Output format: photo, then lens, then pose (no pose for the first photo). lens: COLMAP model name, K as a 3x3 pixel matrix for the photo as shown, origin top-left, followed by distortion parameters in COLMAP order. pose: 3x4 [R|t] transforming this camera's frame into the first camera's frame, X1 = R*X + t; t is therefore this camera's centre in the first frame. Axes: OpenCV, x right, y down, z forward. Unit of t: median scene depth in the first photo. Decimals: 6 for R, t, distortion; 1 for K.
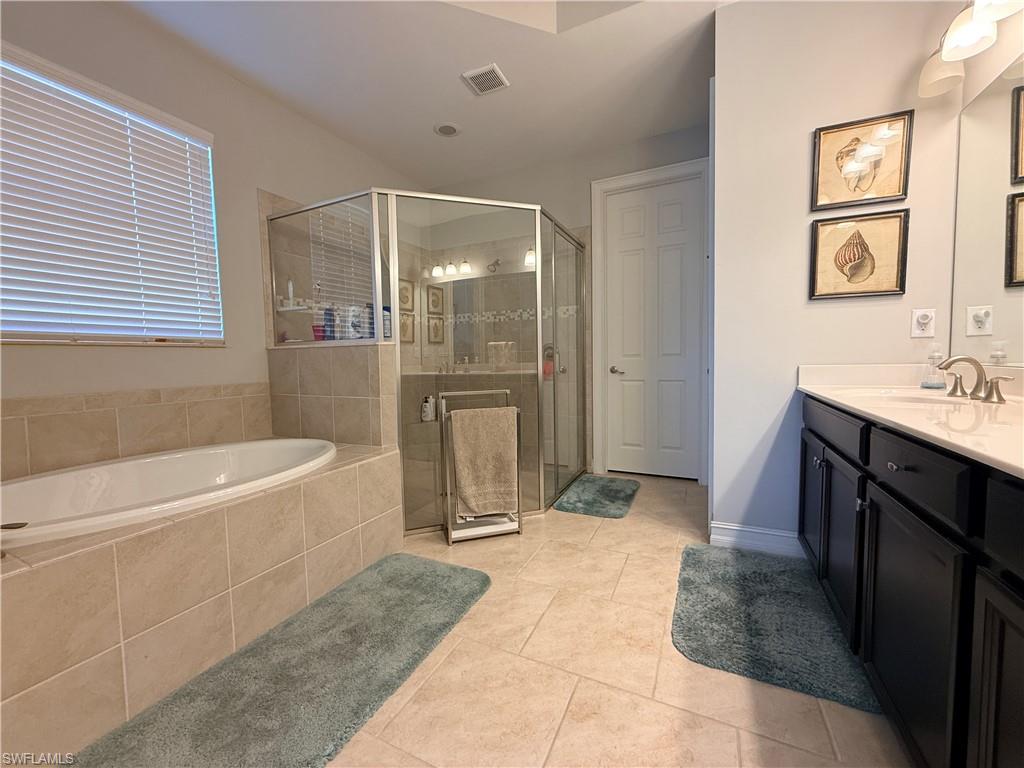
lens RADIAL K [[408.8, 0, 509.8], [0, 408.8, 382.4], [0, 0, 1]] dist [-0.000028, 0.000236]
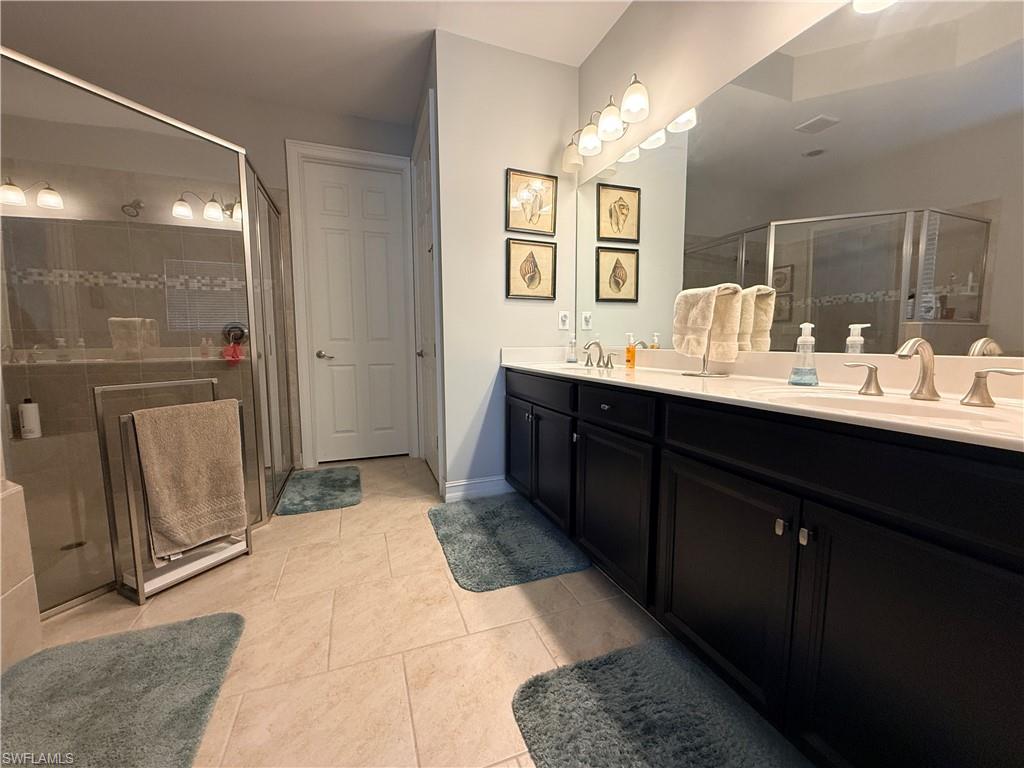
lens RADIAL K [[408.8, 0, 509.8], [0, 408.8, 382.4], [0, 0, 1]] dist [-0.000028, 0.000236]
pose [[0.689680, -0.053422, 0.722141, -0.197864], [0.033185, 0.998559, 0.042178, 0.012742], [-0.723353, -0.005125, 0.690459, 0.069348]]
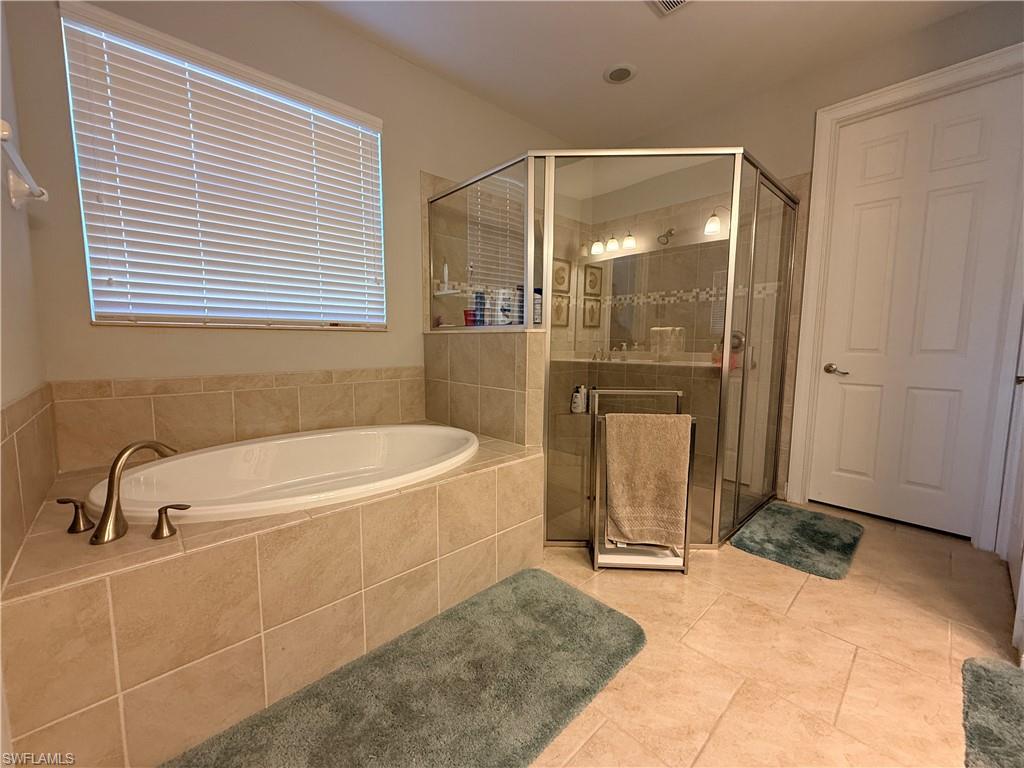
lens RADIAL K [[408.8, 0, 509.8], [0, 408.8, 382.4], [0, 0, 1]] dist [-0.000028, 0.000236]
pose [[0.931814, 0.061804, -0.357635, -0.032508], [-0.045620, 0.997524, 0.053523, -0.029405], [0.360057, -0.033558, 0.932327, 0.157569]]
